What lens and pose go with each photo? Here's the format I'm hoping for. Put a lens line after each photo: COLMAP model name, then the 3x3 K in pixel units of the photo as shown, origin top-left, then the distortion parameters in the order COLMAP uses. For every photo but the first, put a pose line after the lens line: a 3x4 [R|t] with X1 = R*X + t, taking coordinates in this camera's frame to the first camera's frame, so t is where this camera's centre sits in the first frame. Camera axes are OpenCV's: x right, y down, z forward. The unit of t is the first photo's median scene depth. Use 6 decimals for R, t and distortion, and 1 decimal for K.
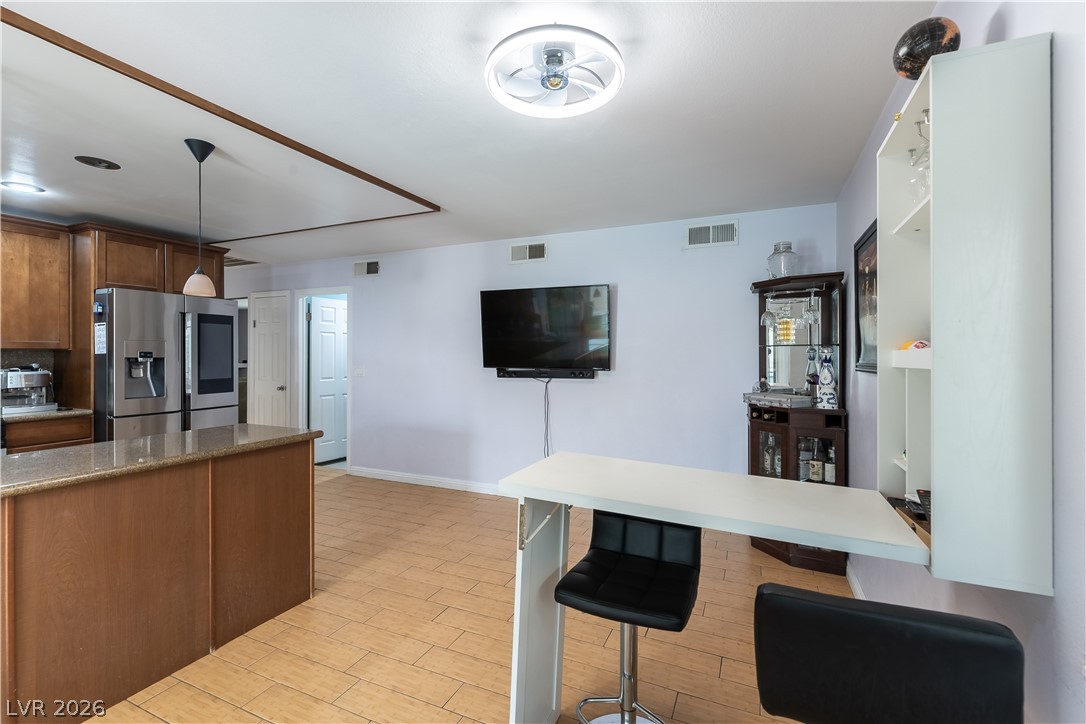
lens RADIAL K [[476.1, 0, 550.5], [0, 476.1, 355.3], [0, 0, 1]] dist [0.001001, -0.000386]
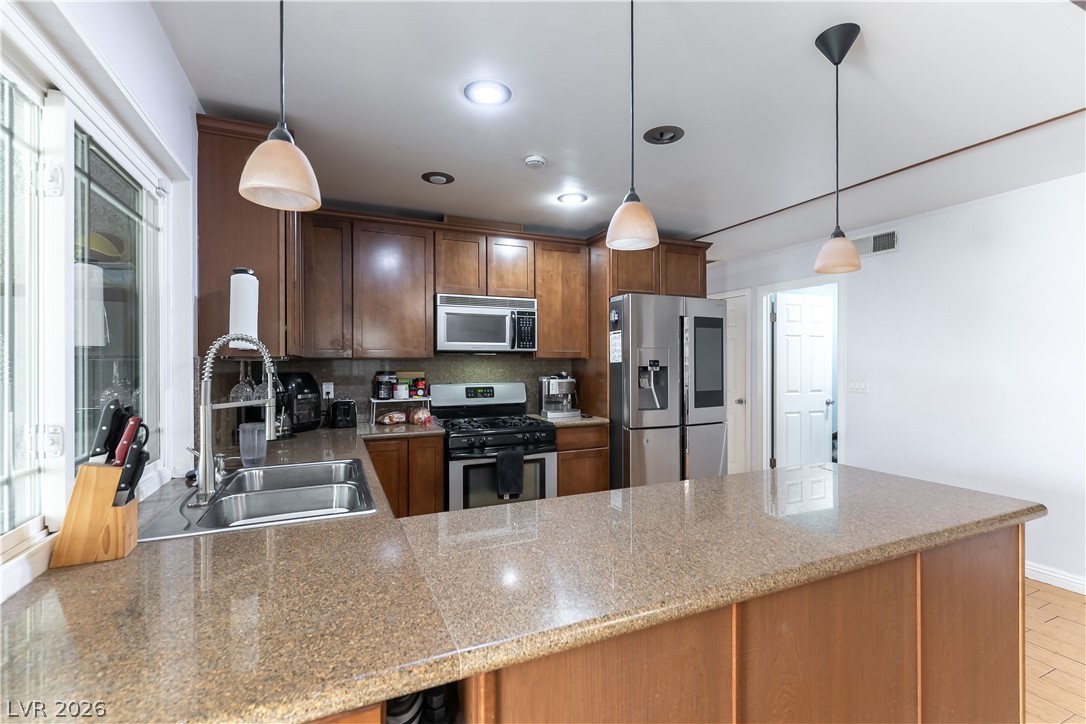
lens RADIAL K [[476.1, 0, 539.9], [0, 476.1, 365.2], [0, 0, 1]] dist [0.001001, -0.000386]
pose [[0.743394, -0.000310, -0.668853, -0.401843], [0.002135, 0.999996, 0.001910, 0.000019], [0.668850, -0.002847, 0.743392, 0.166138]]
